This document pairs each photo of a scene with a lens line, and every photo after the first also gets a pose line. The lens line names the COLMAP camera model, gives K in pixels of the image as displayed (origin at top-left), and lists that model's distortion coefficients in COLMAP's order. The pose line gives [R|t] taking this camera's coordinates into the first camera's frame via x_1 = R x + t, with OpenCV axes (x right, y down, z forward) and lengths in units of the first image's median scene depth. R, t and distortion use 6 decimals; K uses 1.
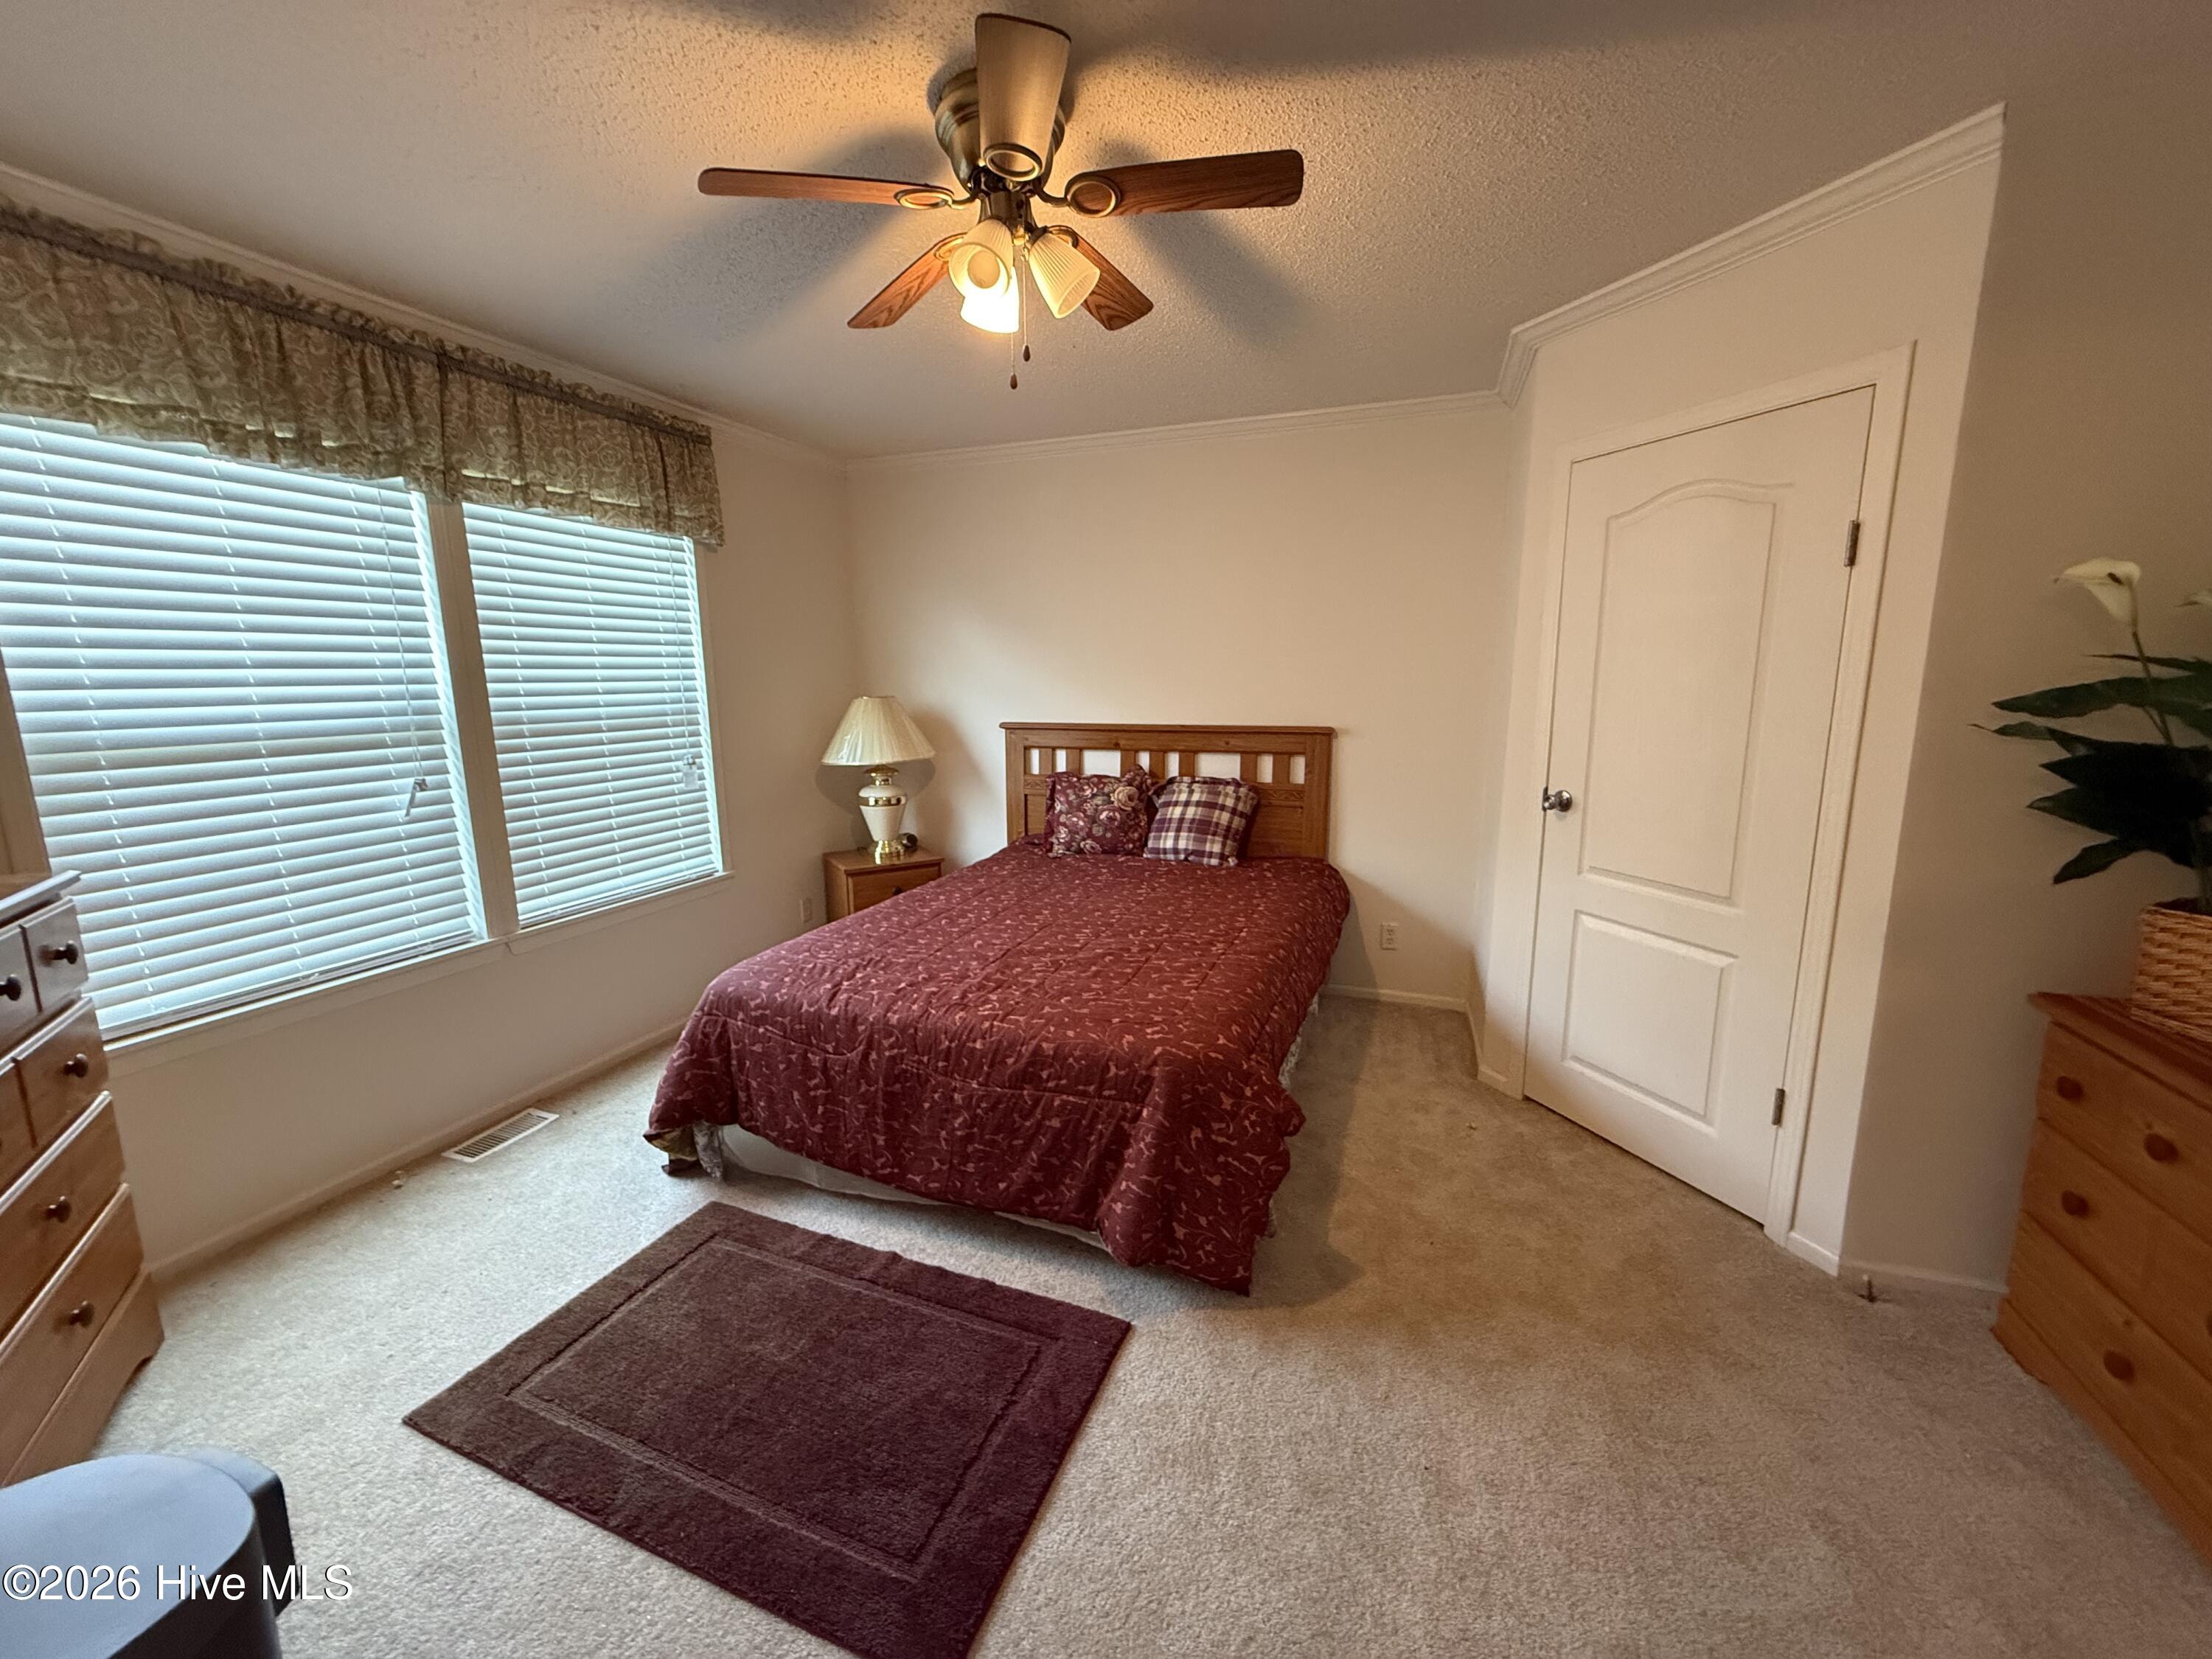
lens RADIAL K [[879.3, 0, 1099.1], [0, 879.3, 829.7], [0, 0, 1]] dist [-0.003761, 0.003159]
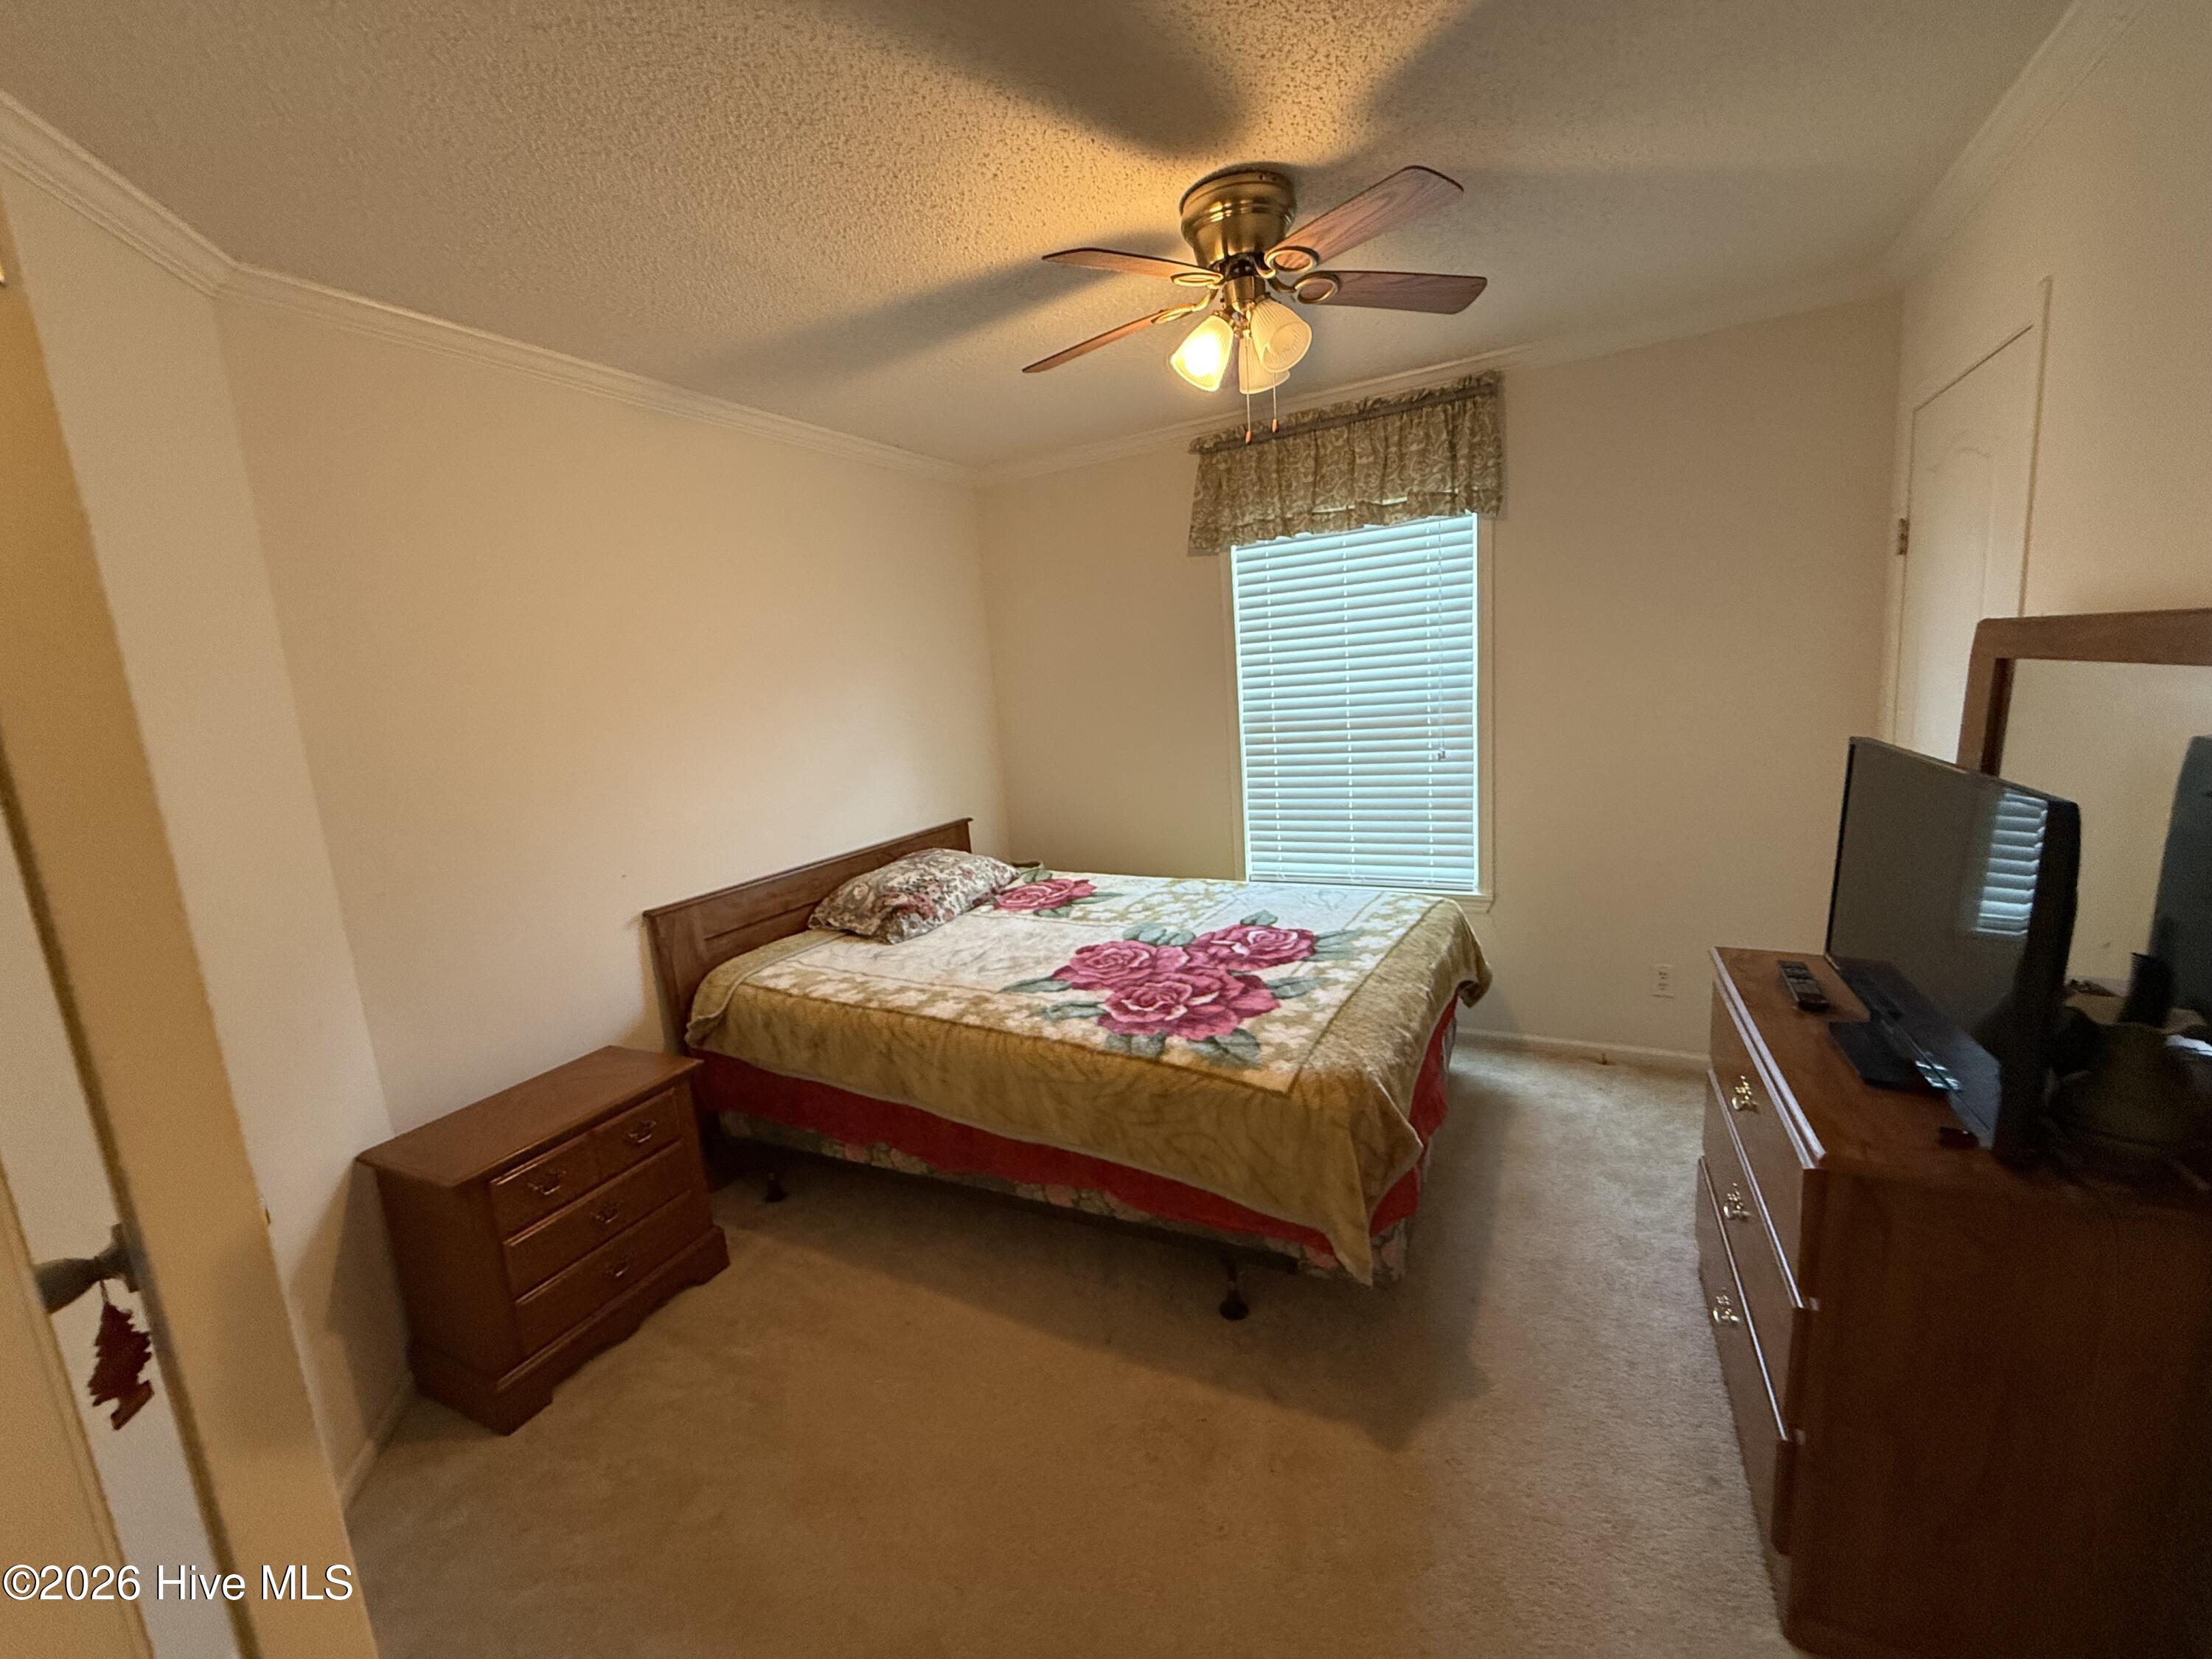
lens RADIAL K [[879.3, 0, 1099.1], [0, 879.3, 829.7], [0, 0, 1]] dist [-0.003761, 0.003159]
pose [[-0.099346, 0.180519, -0.978541, 0.390562], [-0.097566, 0.976900, 0.190122, -0.121833], [0.990258, 0.114361, -0.079439, 0.589427]]
